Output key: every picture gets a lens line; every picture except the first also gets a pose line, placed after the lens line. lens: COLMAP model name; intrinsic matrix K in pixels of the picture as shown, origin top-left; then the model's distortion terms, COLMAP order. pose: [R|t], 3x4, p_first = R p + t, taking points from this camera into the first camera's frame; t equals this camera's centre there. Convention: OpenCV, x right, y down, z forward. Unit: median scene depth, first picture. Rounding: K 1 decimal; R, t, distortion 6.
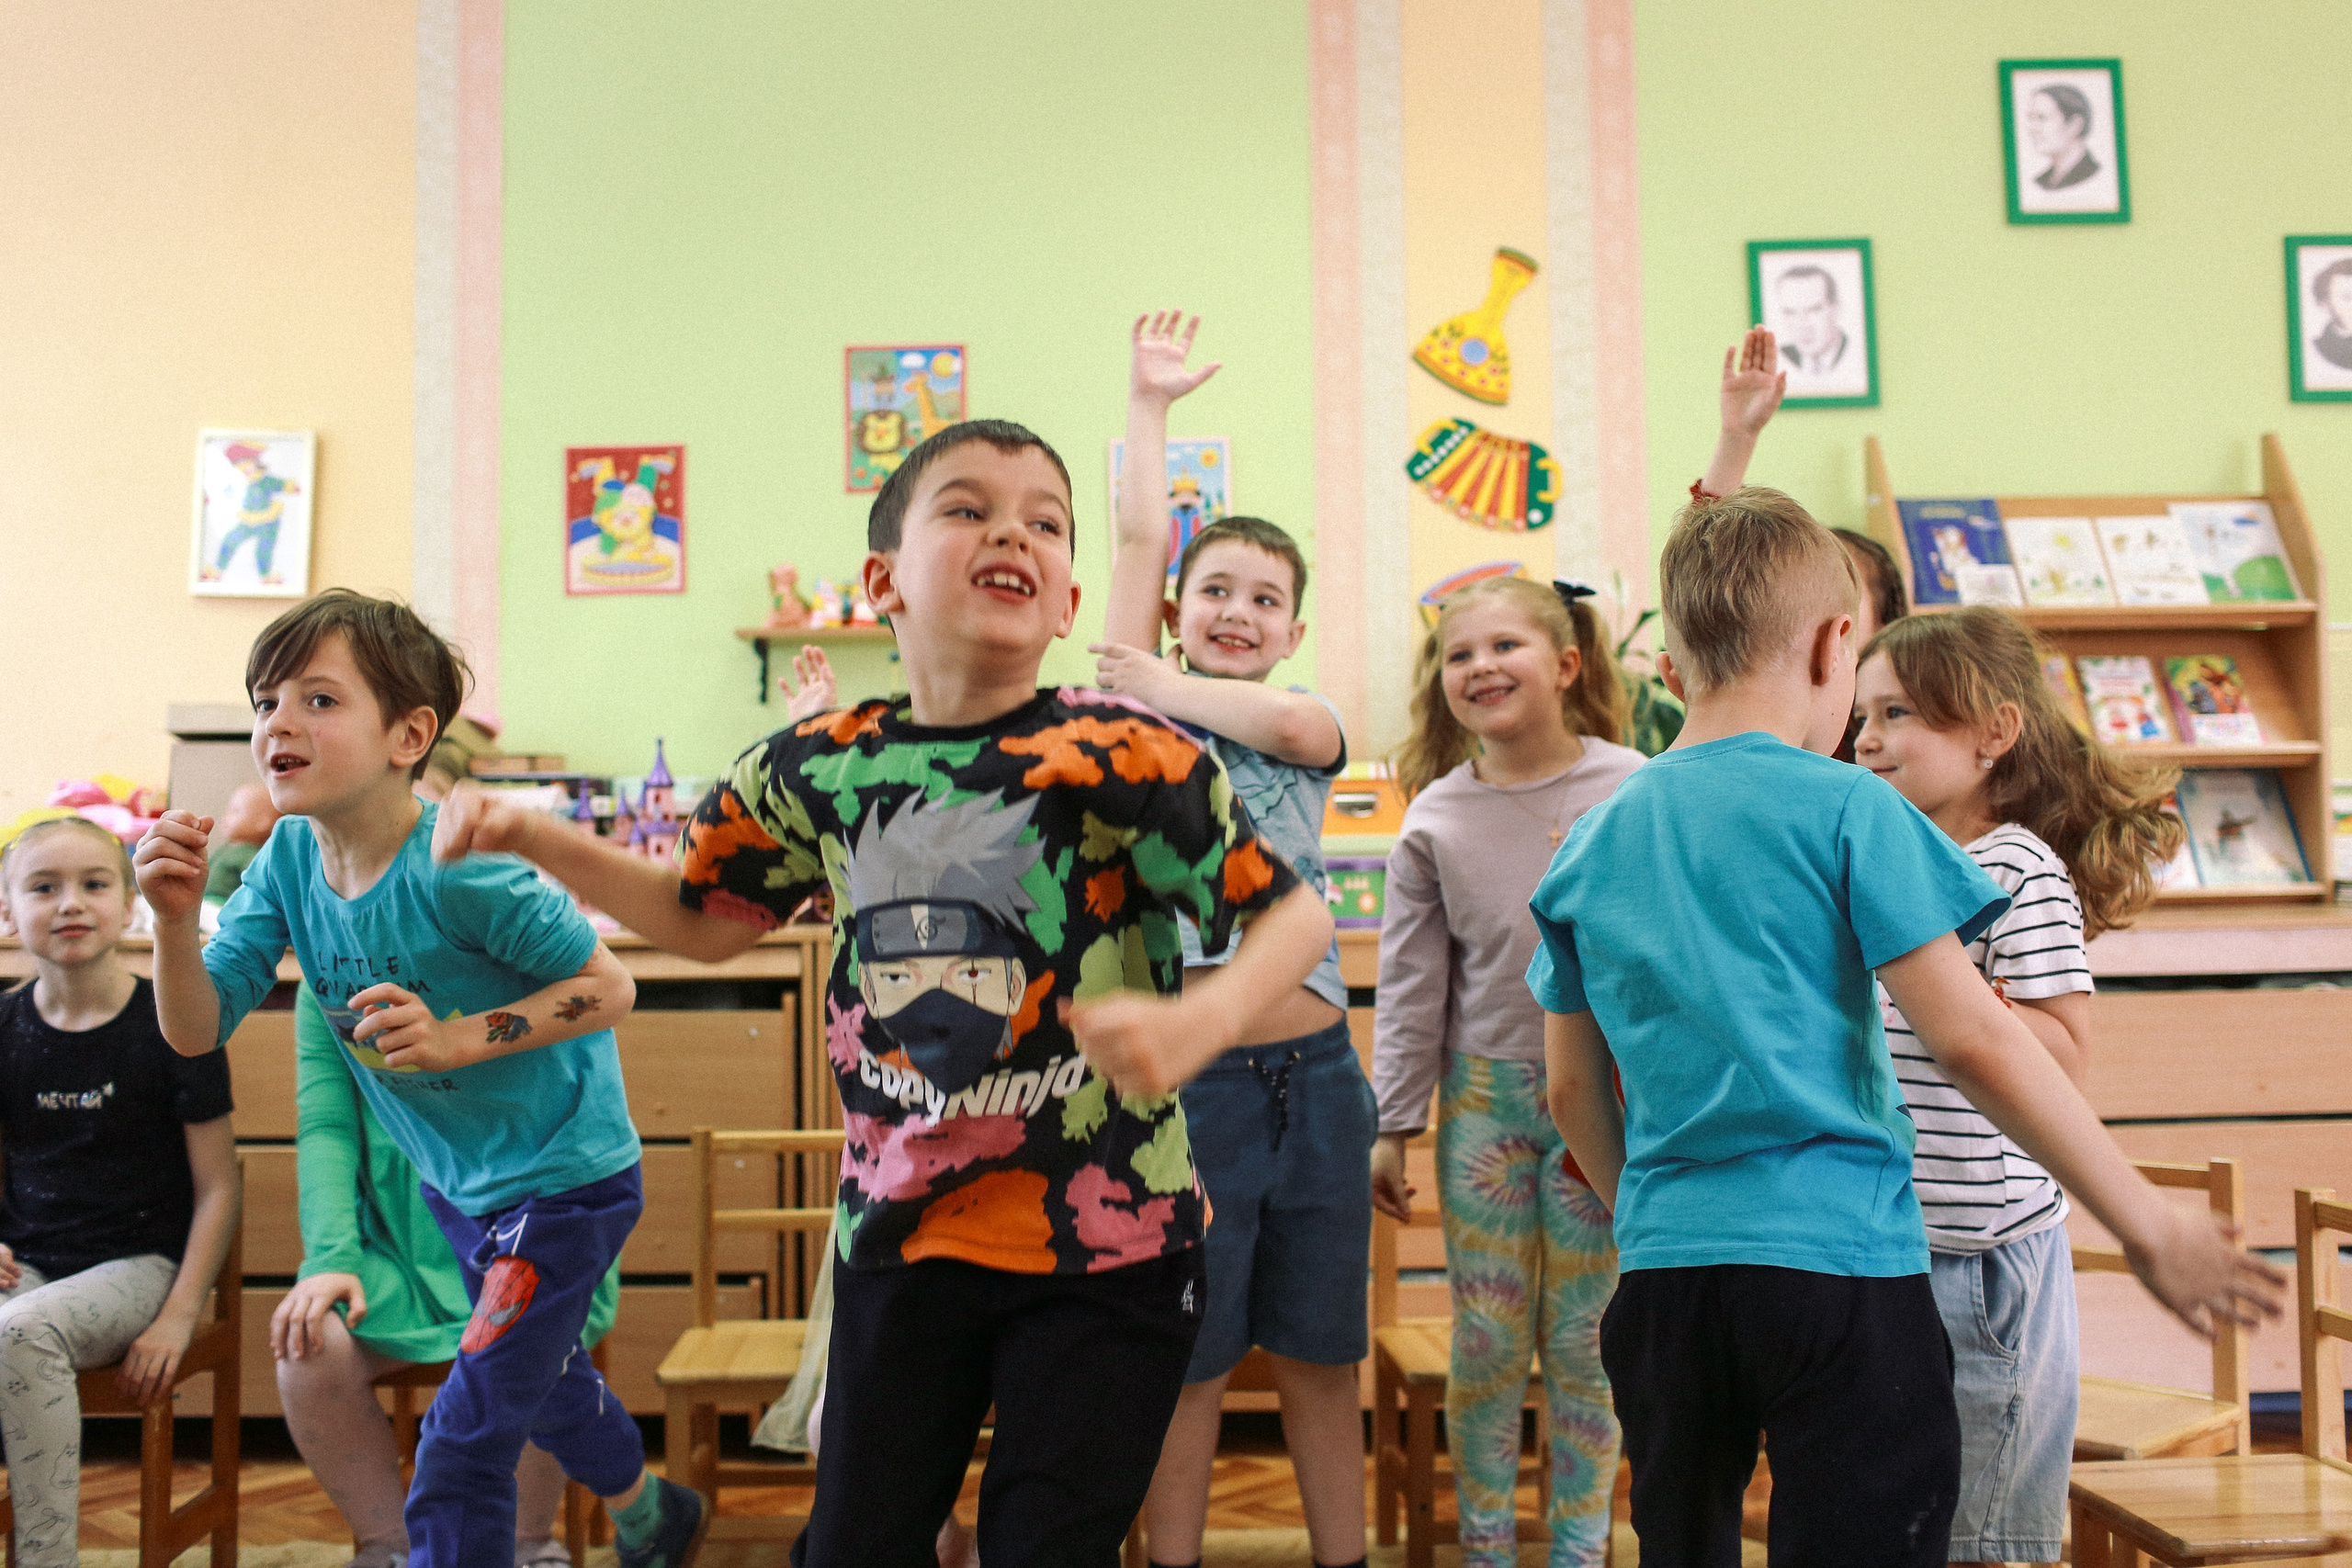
lens RADIAL K [[2272.8, 0, 1176.0], [0, 2272.8, 784.0], [0, 0, 1]] dist [-0.114514, 0.129452]
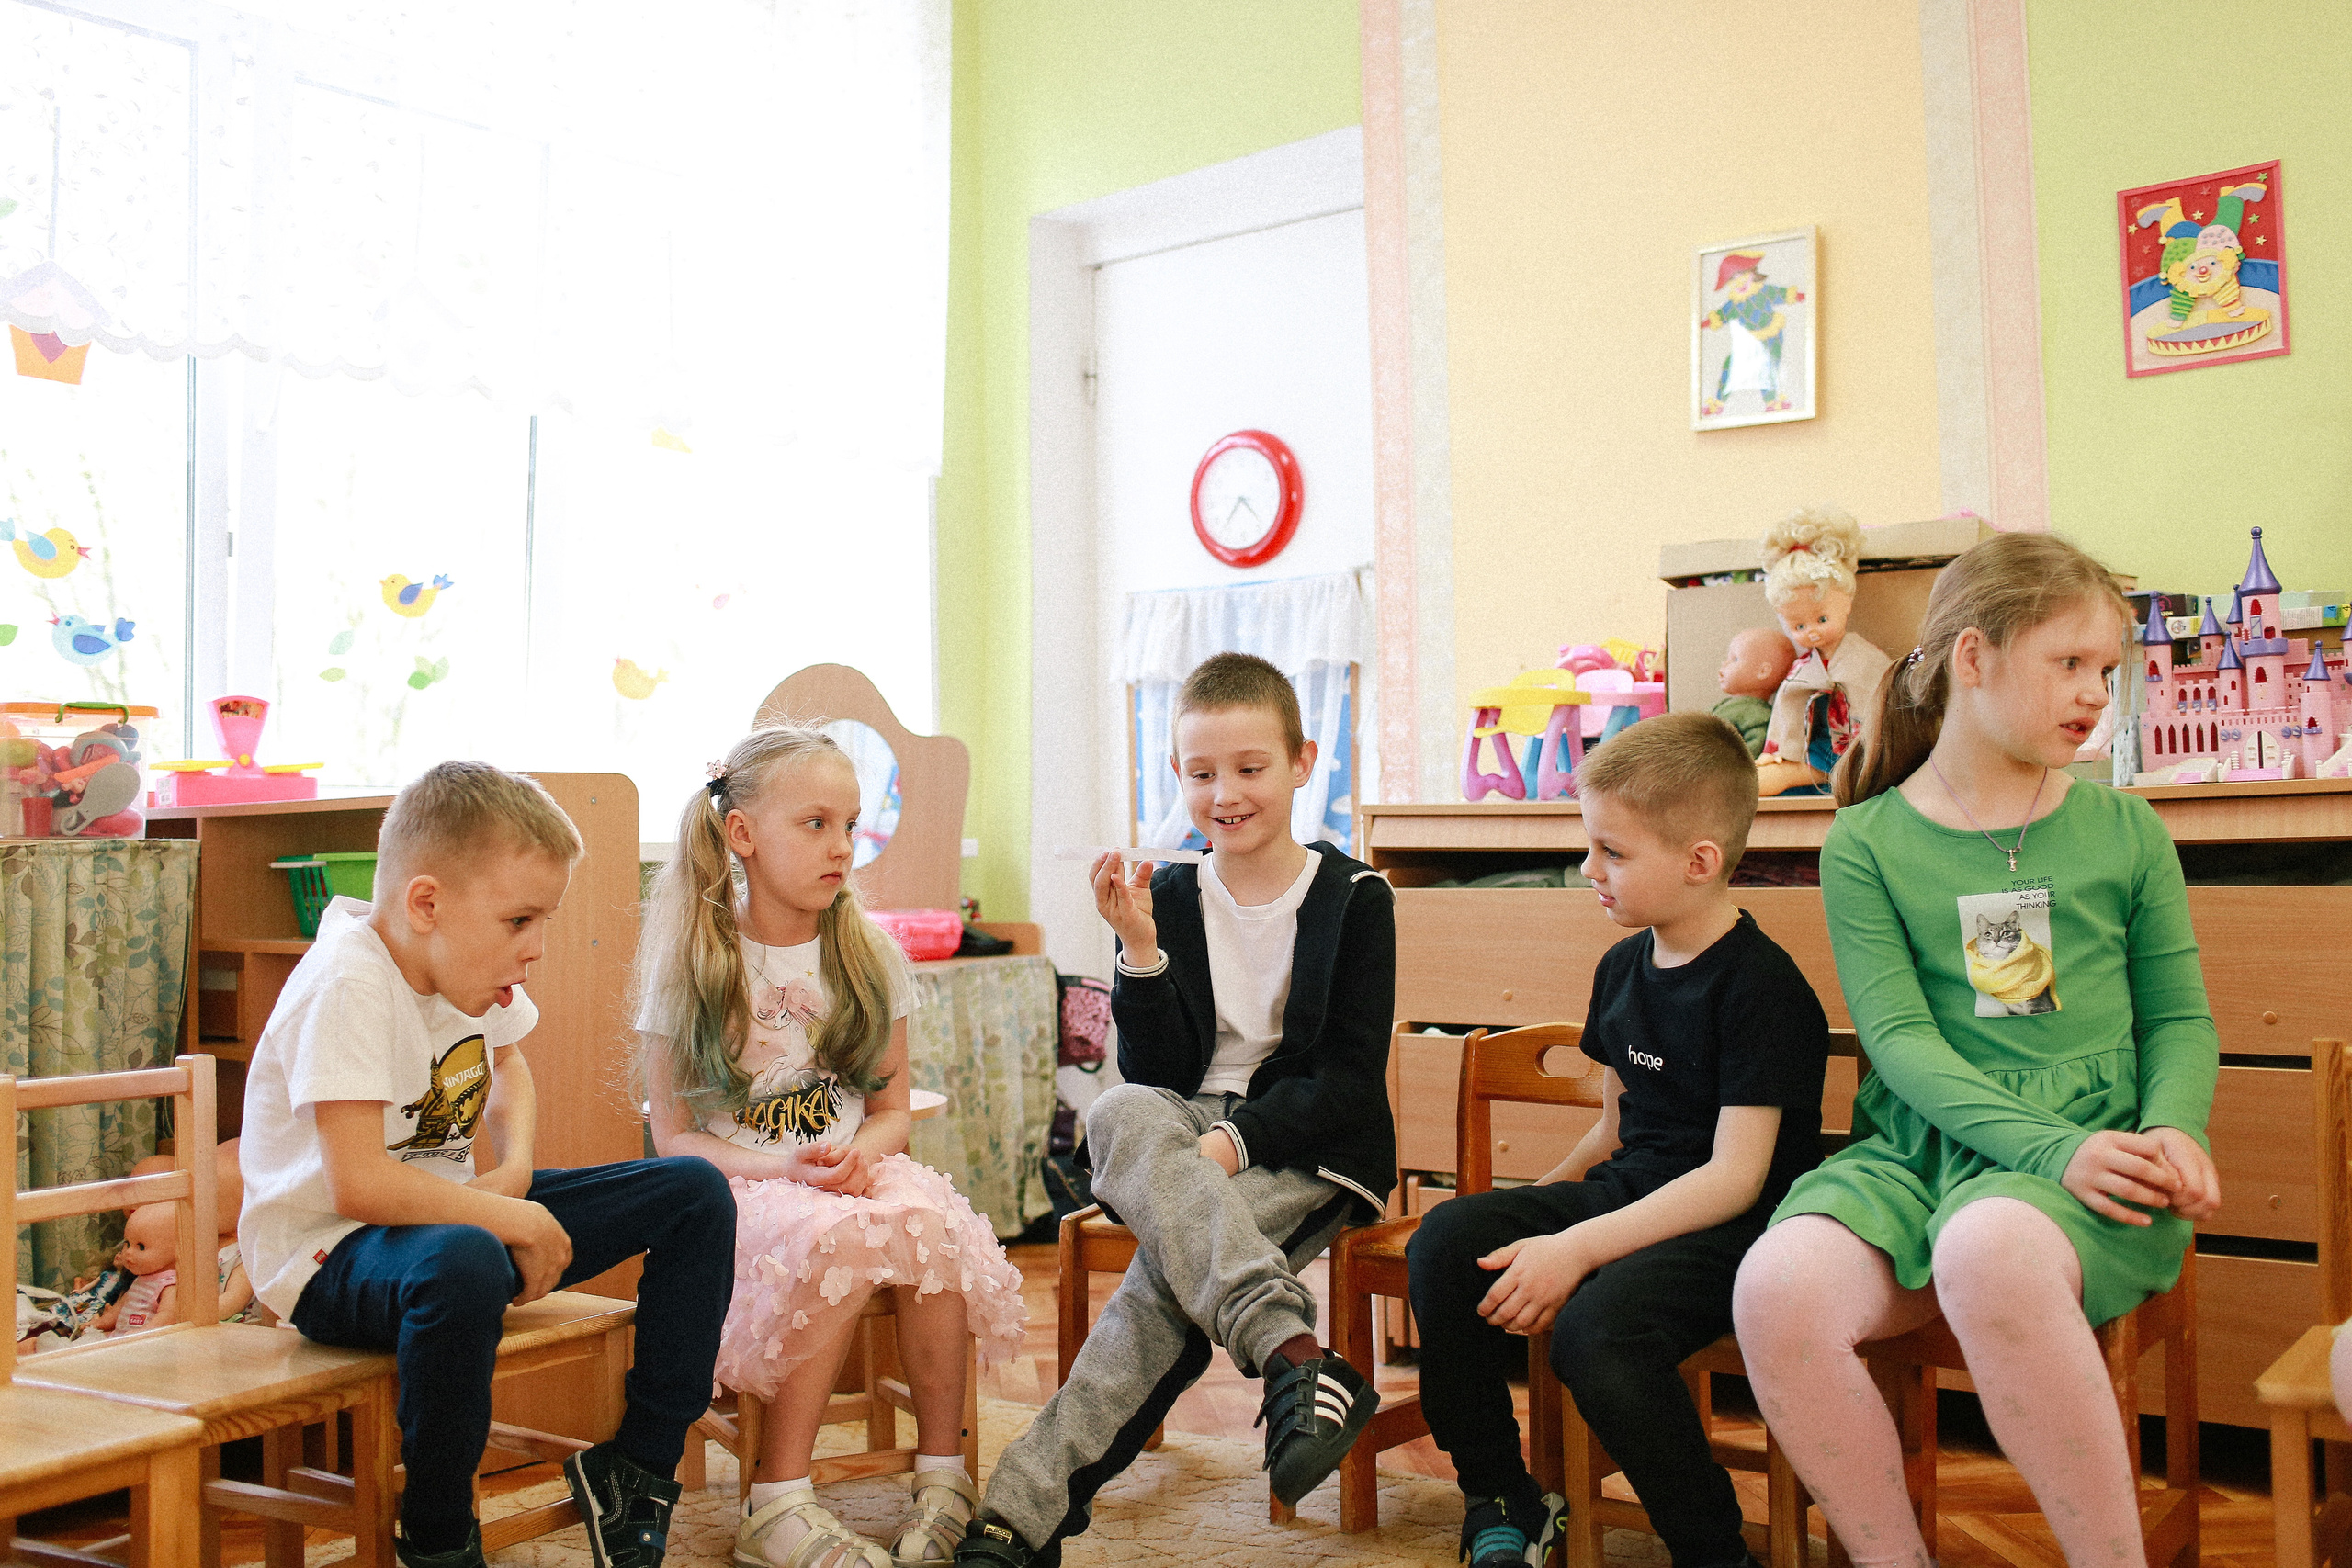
lens RADIAL K [[2272.8, 0, 1176.0], [0, 2272.8, 784.0], [0, 0, 1]] dist [-0.114514, 0.129452]
pose [[0.767415, -0.026308, -0.640611, -0.029893], [0.042491, 0.999048, 0.009874, 0.039222], [0.639741, -0.034797, 0.767802, 0.185336]]
